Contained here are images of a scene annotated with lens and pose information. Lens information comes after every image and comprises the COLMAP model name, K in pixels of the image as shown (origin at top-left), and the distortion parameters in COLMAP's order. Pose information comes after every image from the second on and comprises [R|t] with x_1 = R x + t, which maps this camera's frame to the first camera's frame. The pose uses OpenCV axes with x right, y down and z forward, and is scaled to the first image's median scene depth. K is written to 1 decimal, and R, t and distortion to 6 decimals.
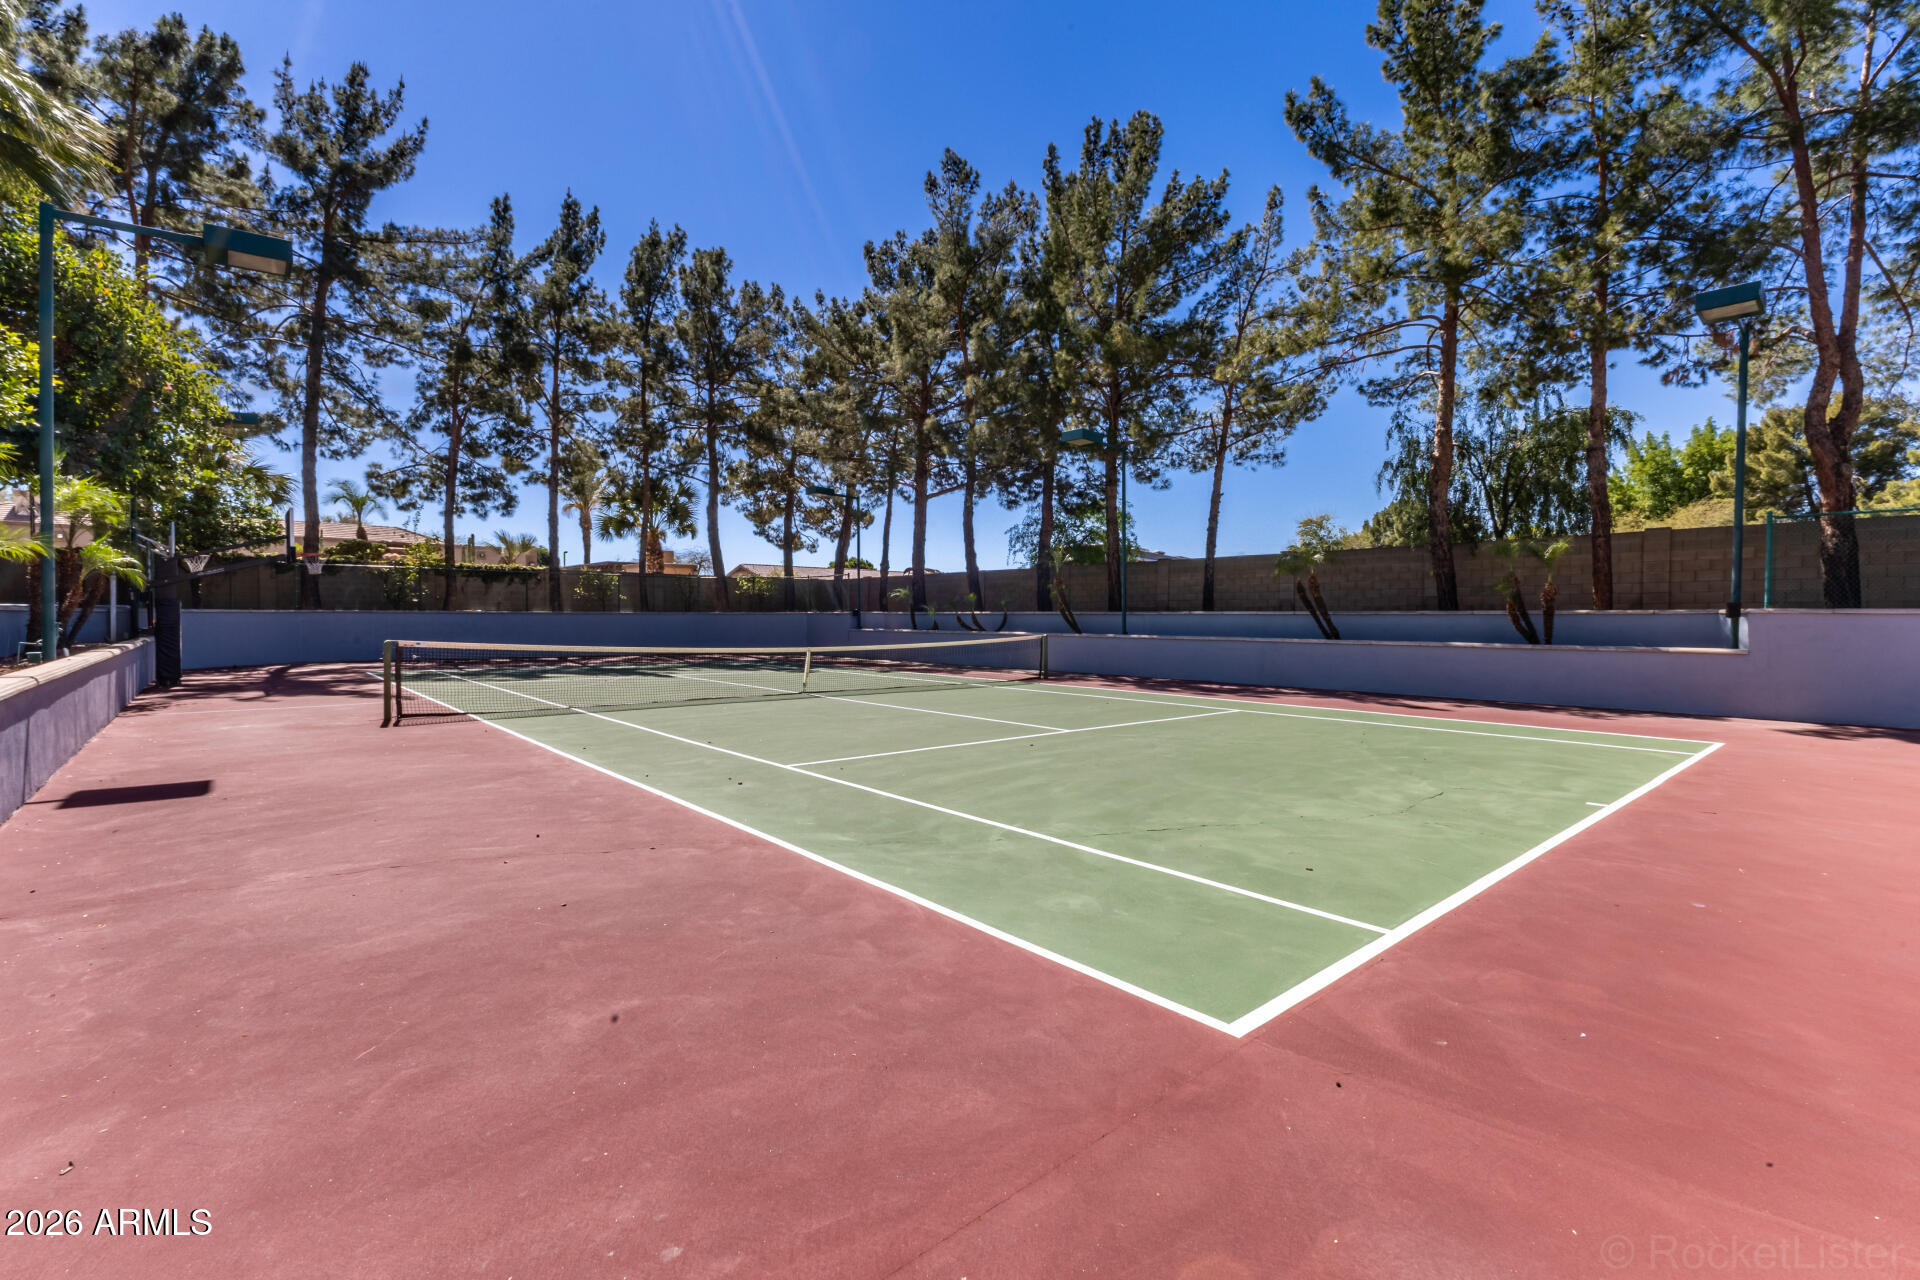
lens RADIAL K [[829.0, 0, 965.0], [0, 829.0, 644.9], [0, 0, 1]] dist [-0.001500, -0.000203]
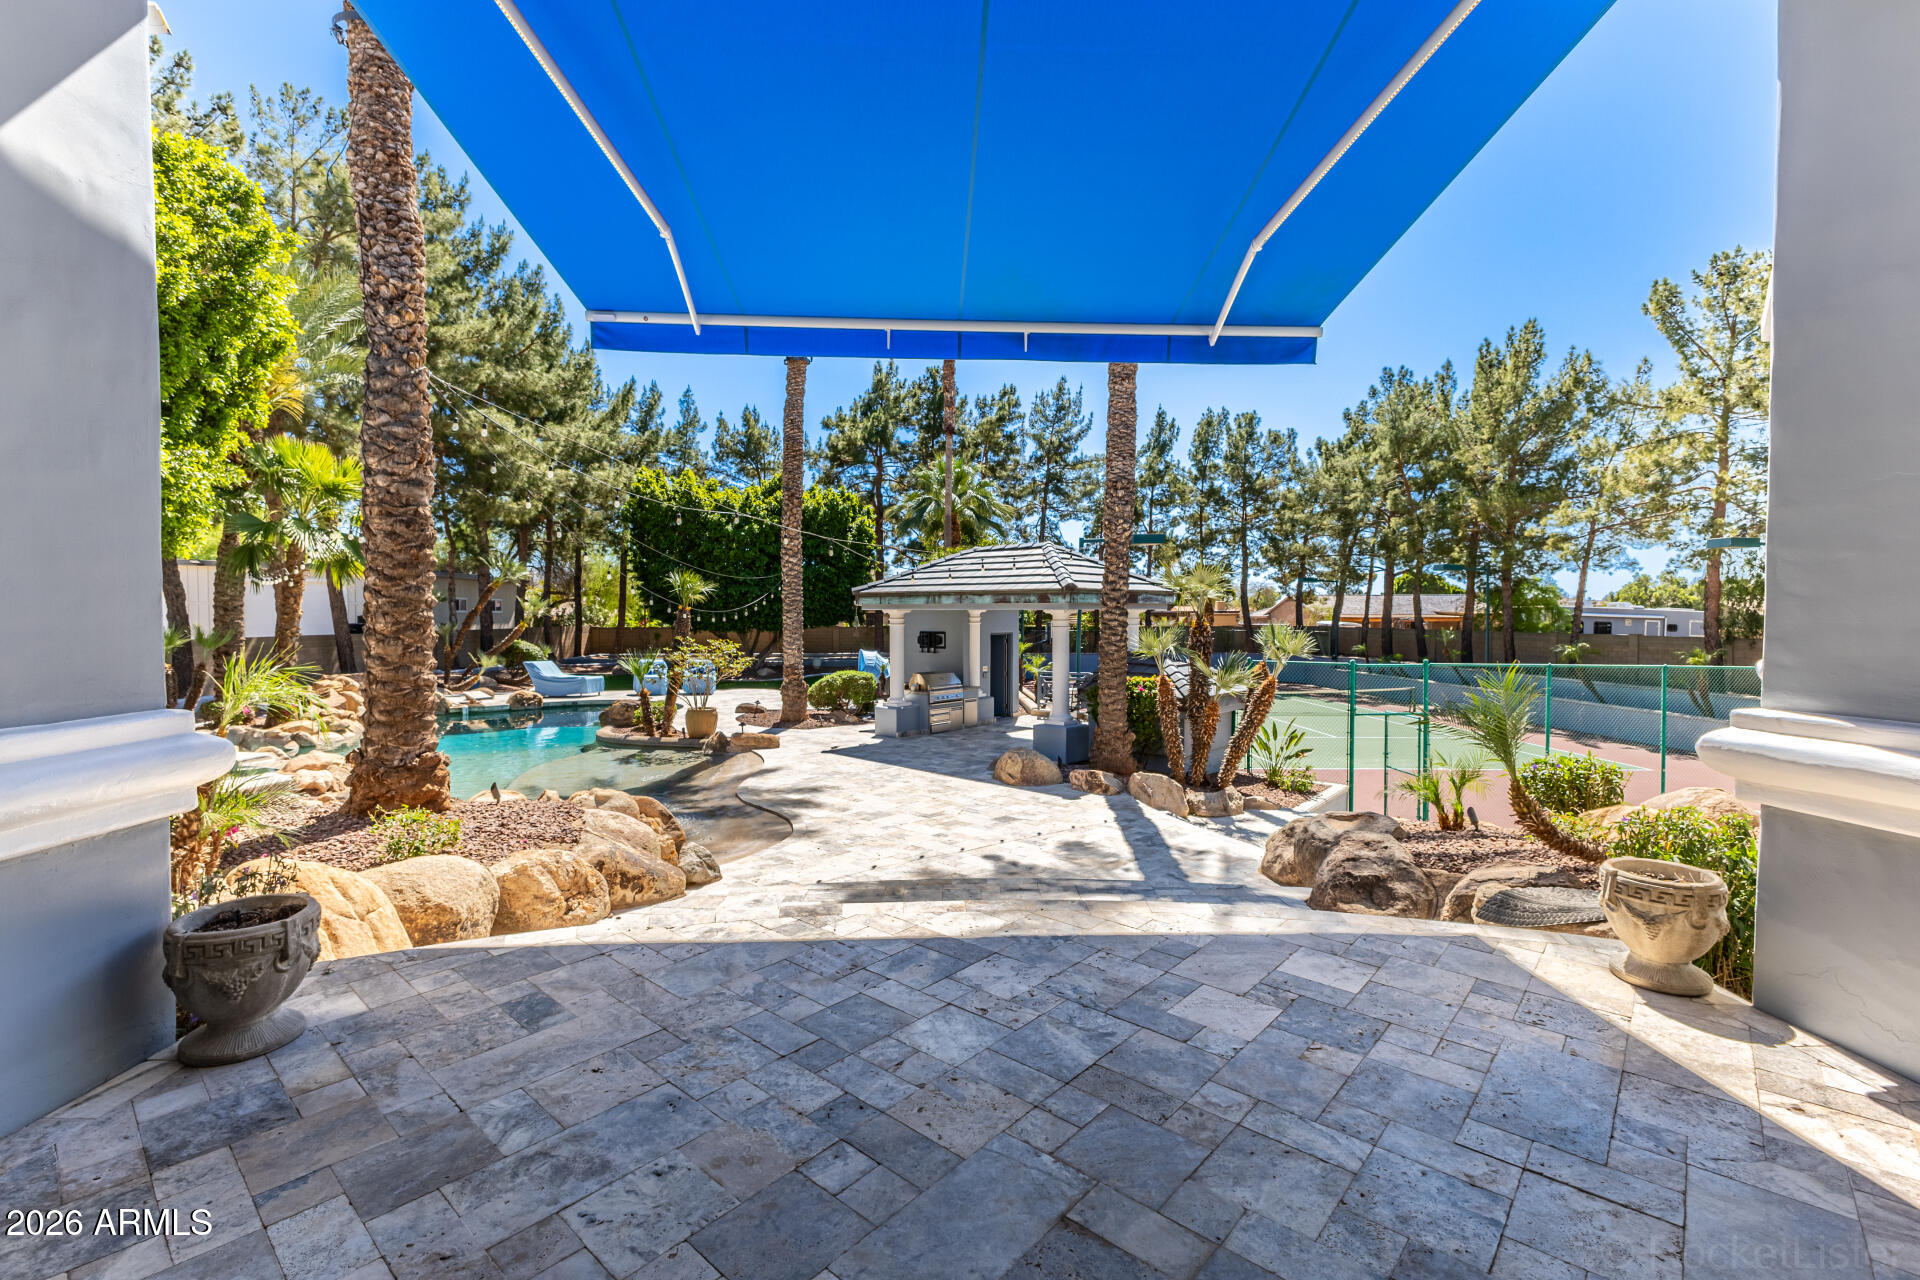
lens RADIAL K [[829.0, 0, 962.2], [0, 829.0, 637.9], [0, 0, 1]] dist [-0.001500, -0.000203]
pose [[0.773457, 0.017333, -0.633611, 0.307569], [-0.015754, 0.999843, 0.008120, -0.078305], [0.633653, 0.003702, 0.773609, -0.600421]]
